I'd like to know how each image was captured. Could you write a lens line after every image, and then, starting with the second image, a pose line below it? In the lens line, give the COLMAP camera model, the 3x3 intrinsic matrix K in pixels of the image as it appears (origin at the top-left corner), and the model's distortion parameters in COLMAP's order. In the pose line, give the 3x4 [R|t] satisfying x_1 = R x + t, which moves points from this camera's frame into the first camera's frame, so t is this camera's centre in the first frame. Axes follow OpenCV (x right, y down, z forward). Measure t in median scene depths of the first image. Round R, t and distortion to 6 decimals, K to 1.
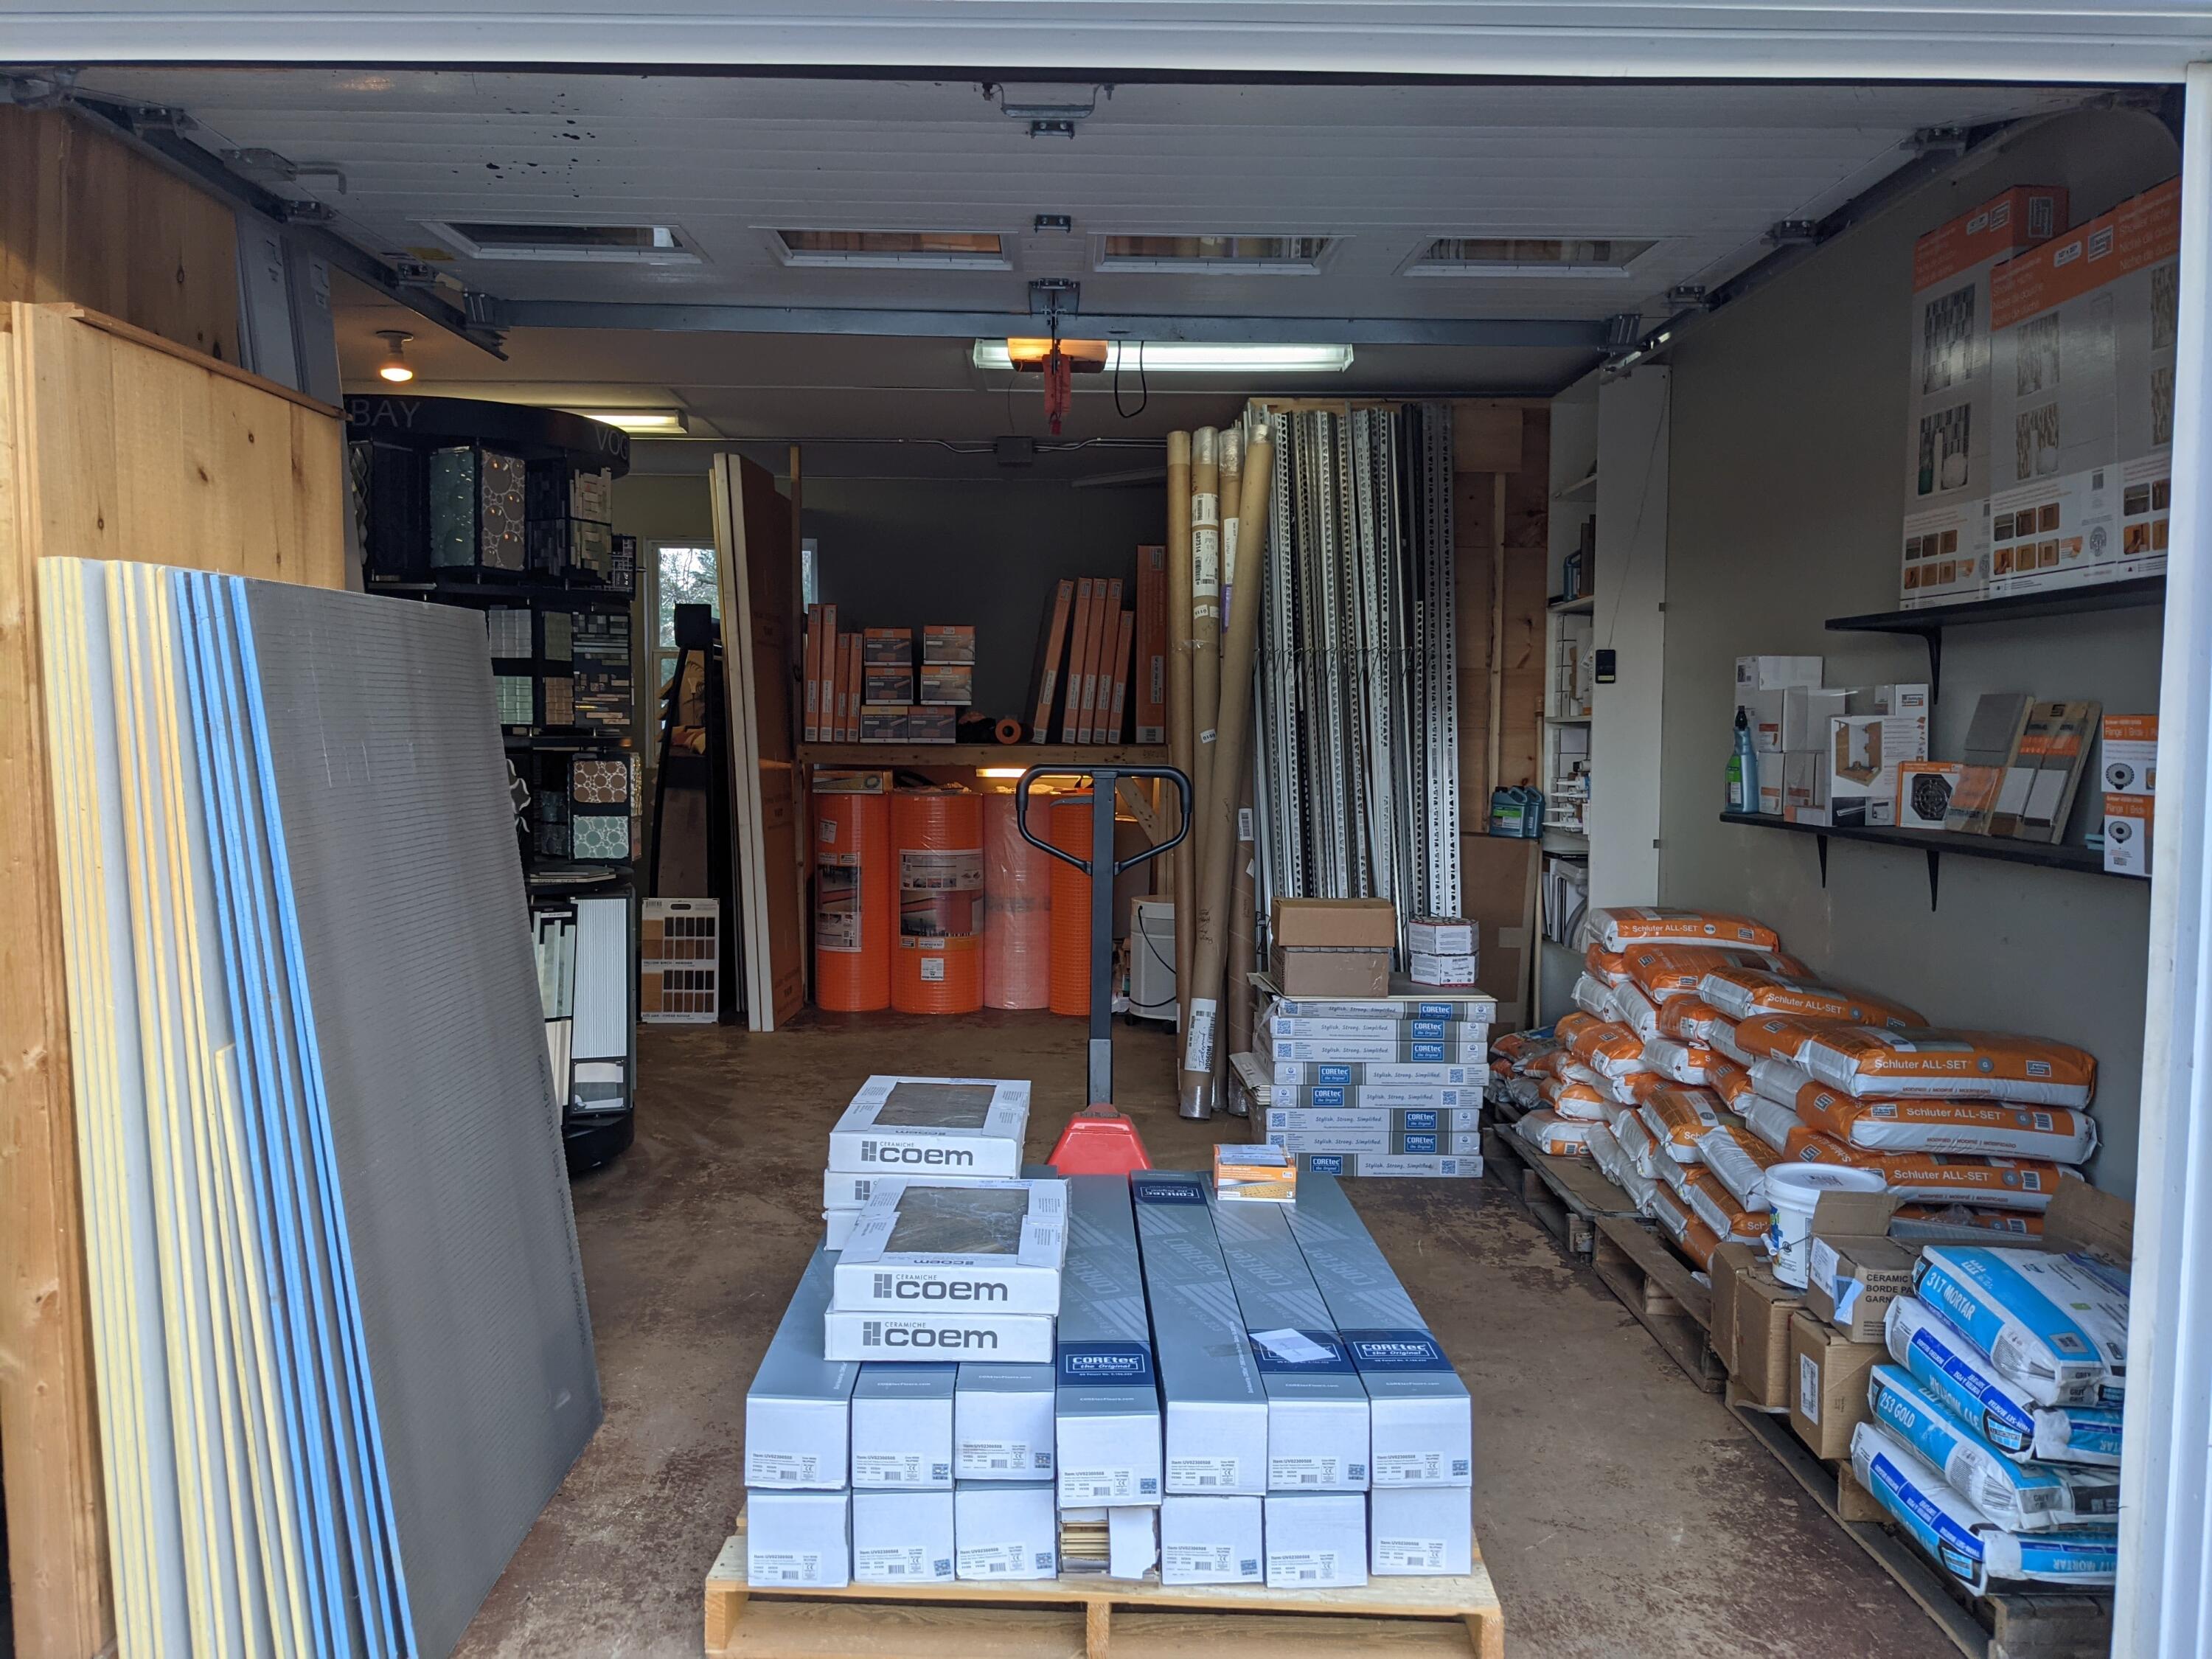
lens RADIAL K [[1728.7, 0, 1101.0], [0, 1728.7, 829.8], [0, 0, 1]] dist [0.001468, -0.033661]
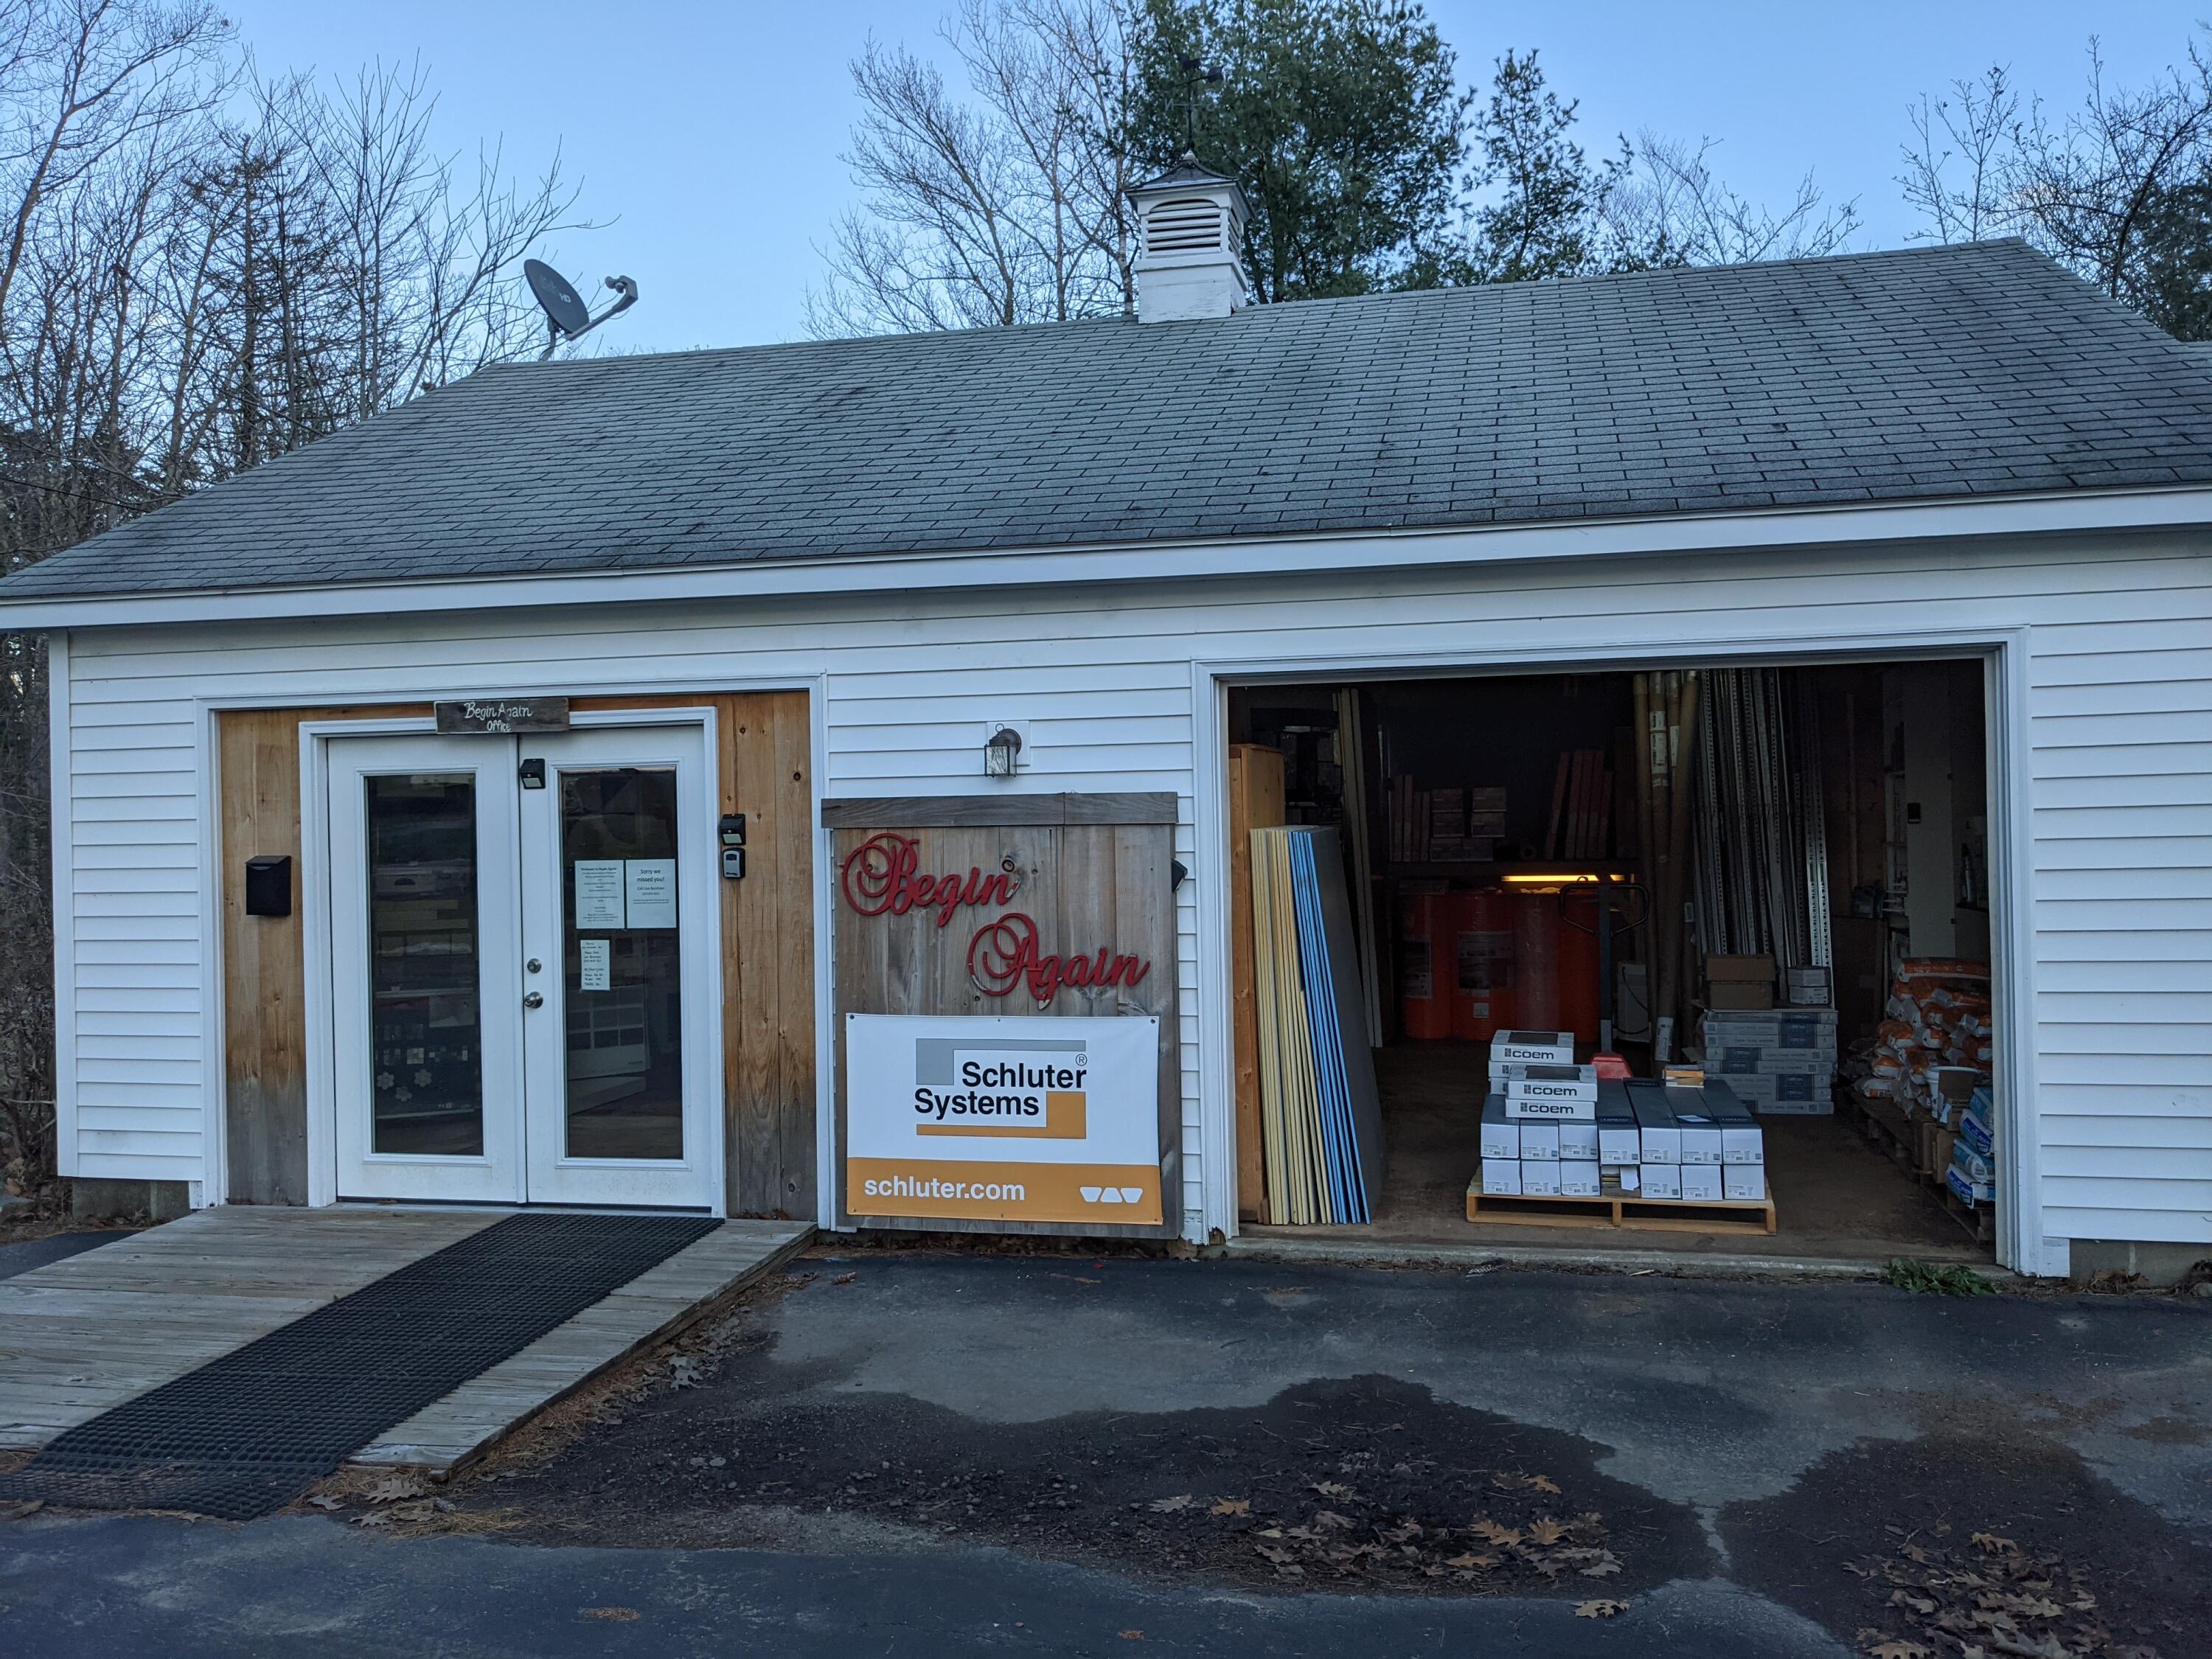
lens RADIAL K [[1728.7, 0, 1112.4], [0, 1728.7, 814.5], [0, 0, 1]] dist [0.001468, -0.033661]
pose [[0.966079, -0.025469, -0.256987, -0.025294], [0.009439, 0.997942, -0.063422, 0.003853], [0.258074, 0.058845, 0.964332, -0.869755]]
